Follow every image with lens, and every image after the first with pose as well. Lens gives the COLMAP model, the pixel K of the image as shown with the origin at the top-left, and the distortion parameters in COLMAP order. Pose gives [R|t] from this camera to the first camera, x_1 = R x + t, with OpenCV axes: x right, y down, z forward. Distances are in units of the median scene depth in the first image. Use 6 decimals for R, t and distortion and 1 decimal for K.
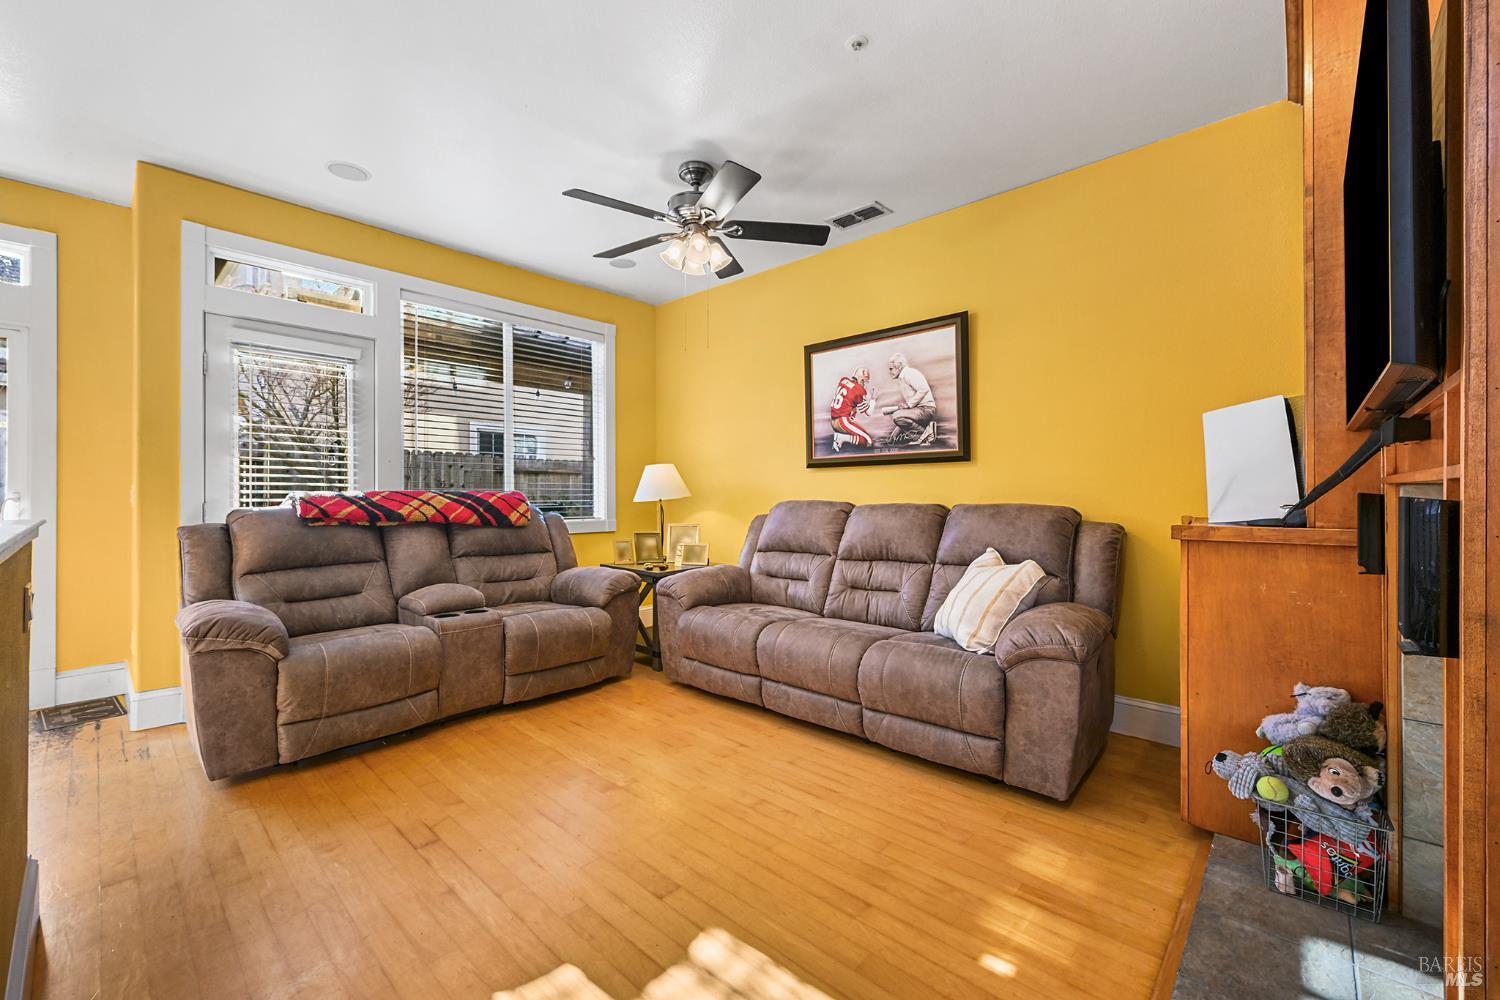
lens RADIAL K [[592.2, 0, 746.6], [0, 592.2, 494.5], [0, 0, 1]] dist [-0.001154, -0.000297]
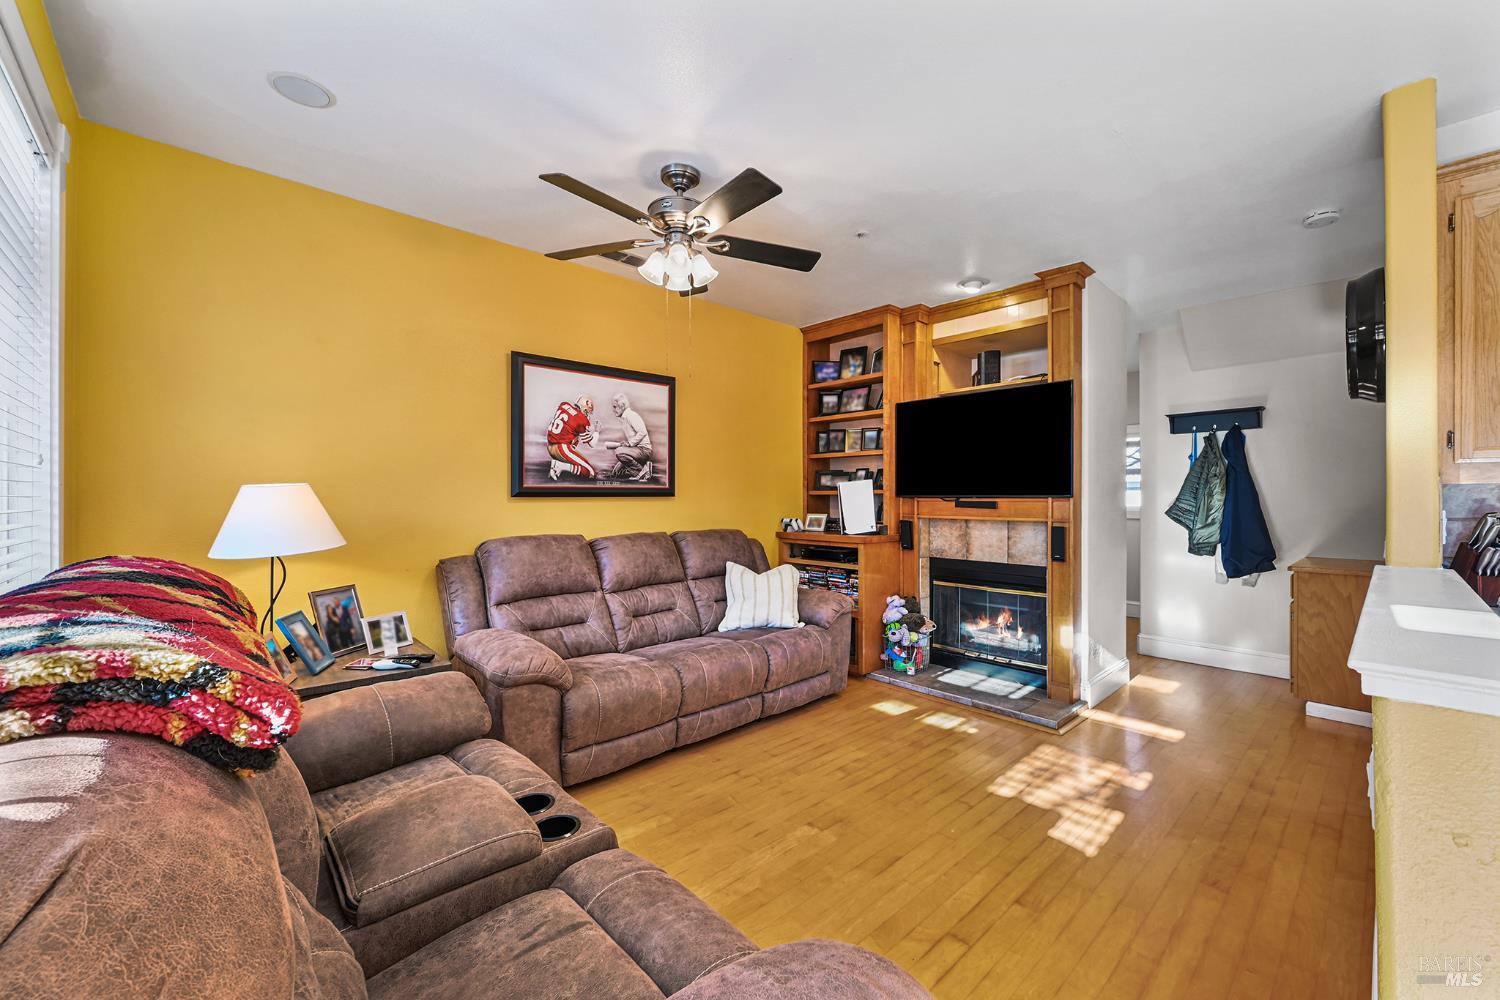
lens RADIAL K [[592.2, 0, 744.9], [0, 592.2, 500.2], [0, 0, 1]] dist [-0.001154, -0.000297]
pose [[0.094911, -0.002590, 0.995482, -0.797384], [-0.001766, 0.999995, 0.002770, -0.048252], [-0.995484, -0.002021, 0.094906, 0.671395]]
